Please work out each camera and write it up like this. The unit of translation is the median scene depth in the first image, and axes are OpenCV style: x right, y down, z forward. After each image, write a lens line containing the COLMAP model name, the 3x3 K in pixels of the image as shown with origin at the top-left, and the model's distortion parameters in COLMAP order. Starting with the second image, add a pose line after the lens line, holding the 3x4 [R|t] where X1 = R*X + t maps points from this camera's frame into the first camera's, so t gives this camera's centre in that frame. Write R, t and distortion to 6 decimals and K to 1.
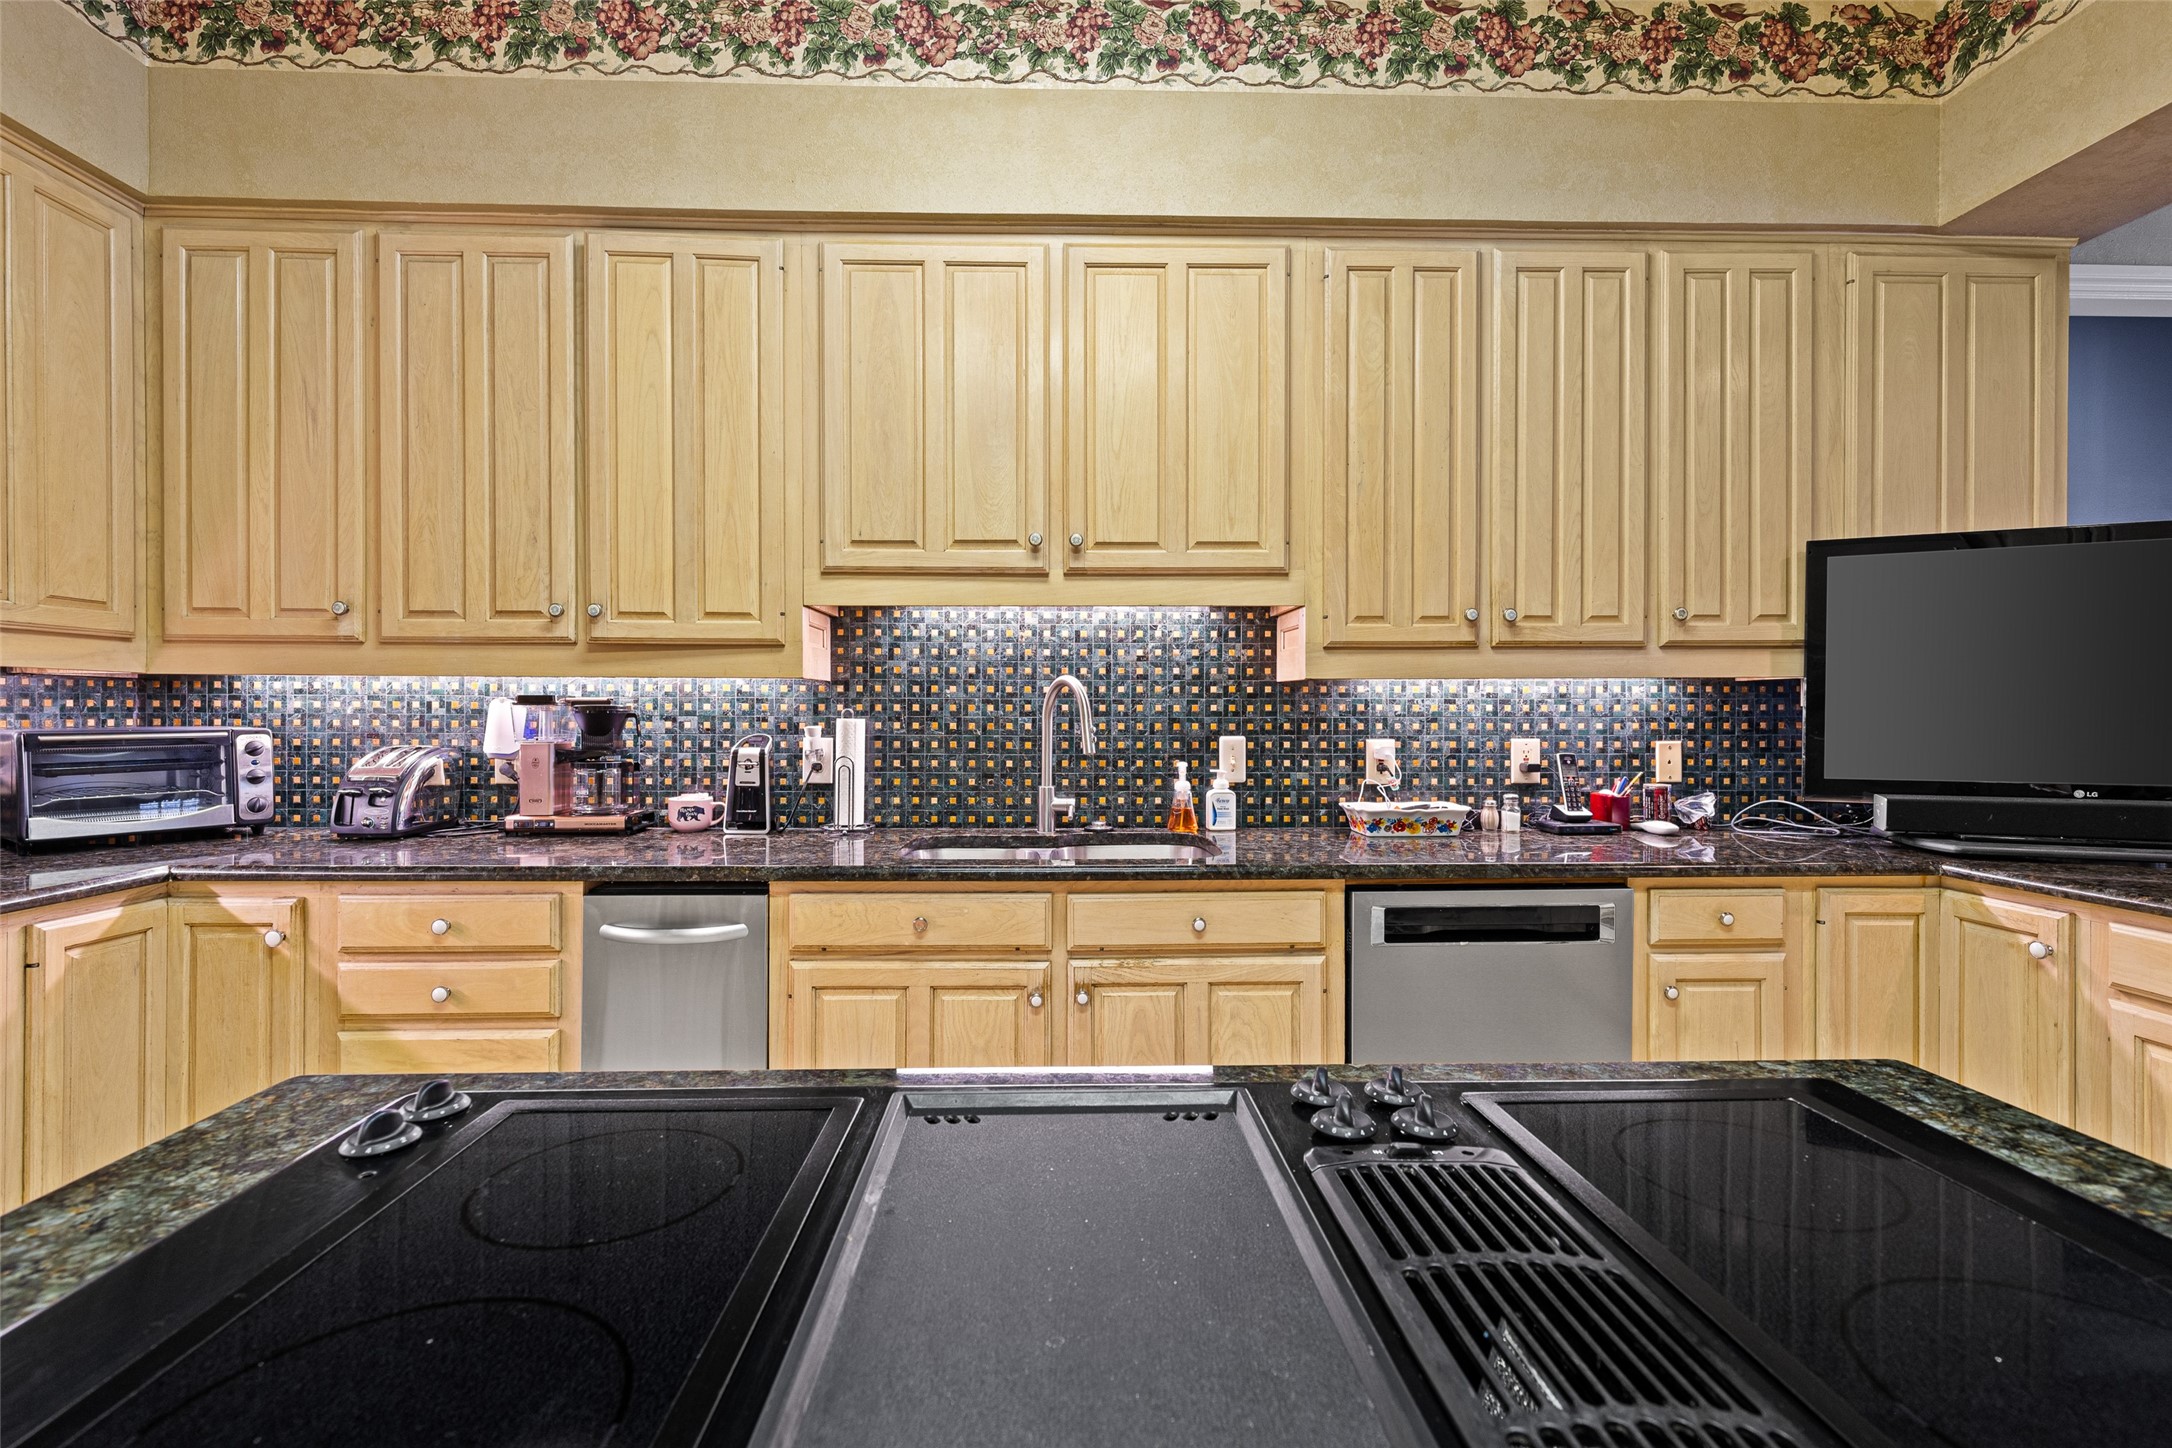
lens RADIAL K [[946.7, 0, 1086.0], [0, 946.7, 724.0], [0, 0, 1]] dist [-0.000036, -0.000231]
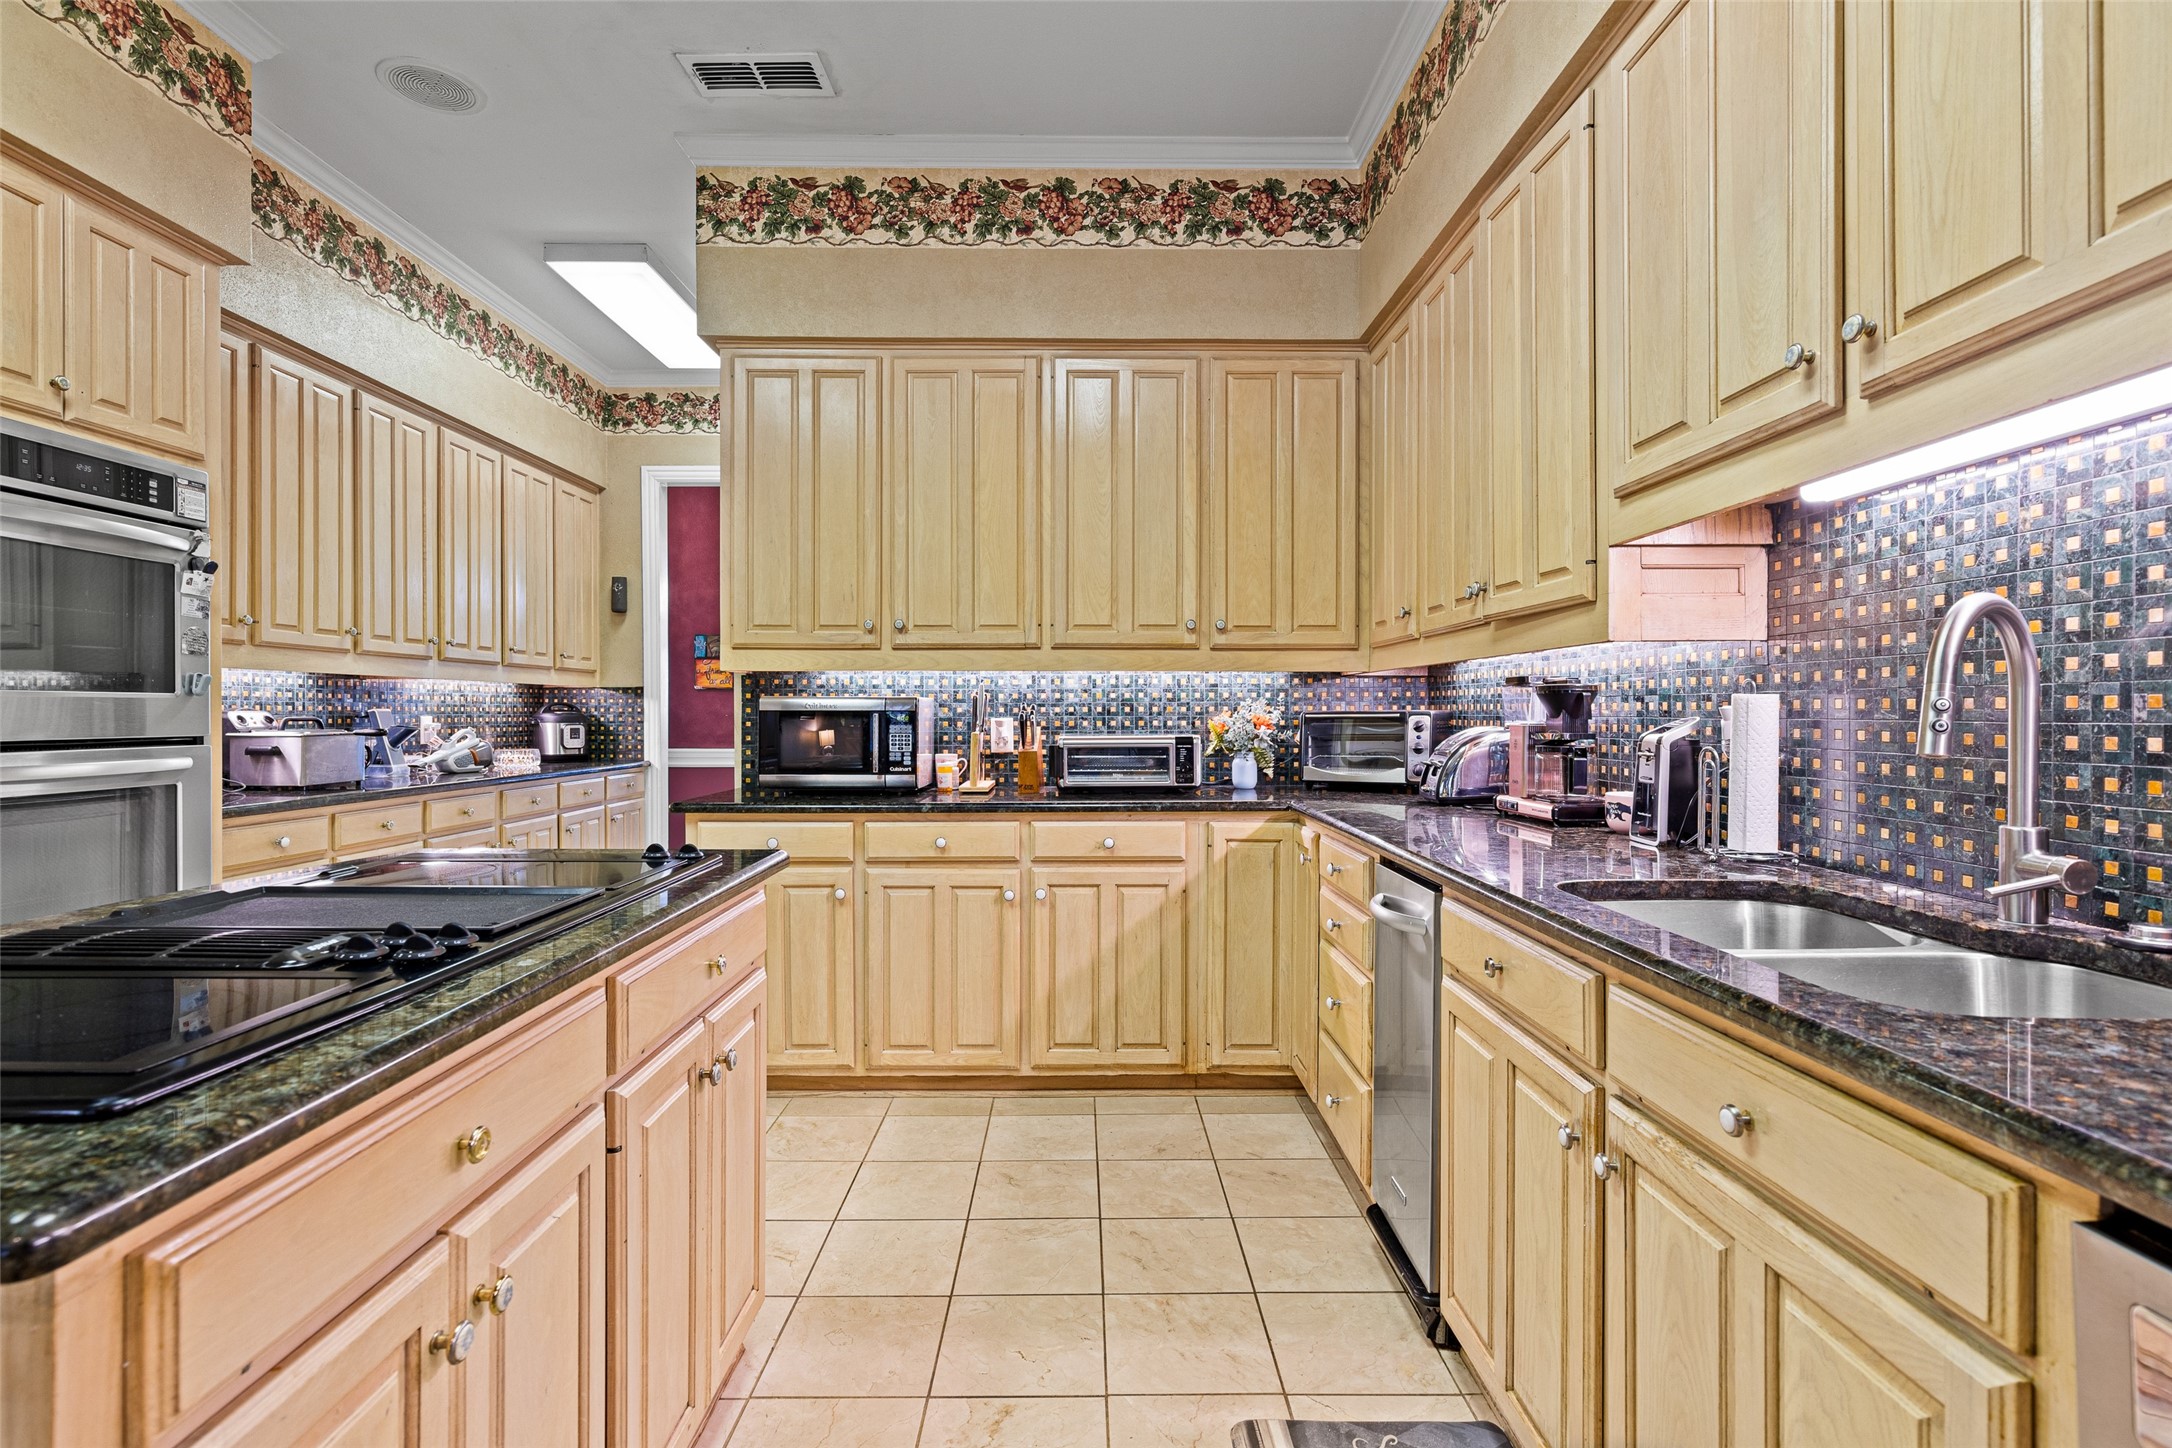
lens RADIAL K [[1018.8, 0, 1086.0], [0, 1018.8, 724.0], [0, 0, 1]] dist [0.000435, -0.000030]
pose [[-0.029520, 0.008854, -0.999525, 0.476394], [-0.008287, 0.999924, 0.009103, 0.012460], [0.999530, 0.008552, -0.029444, 0.531457]]
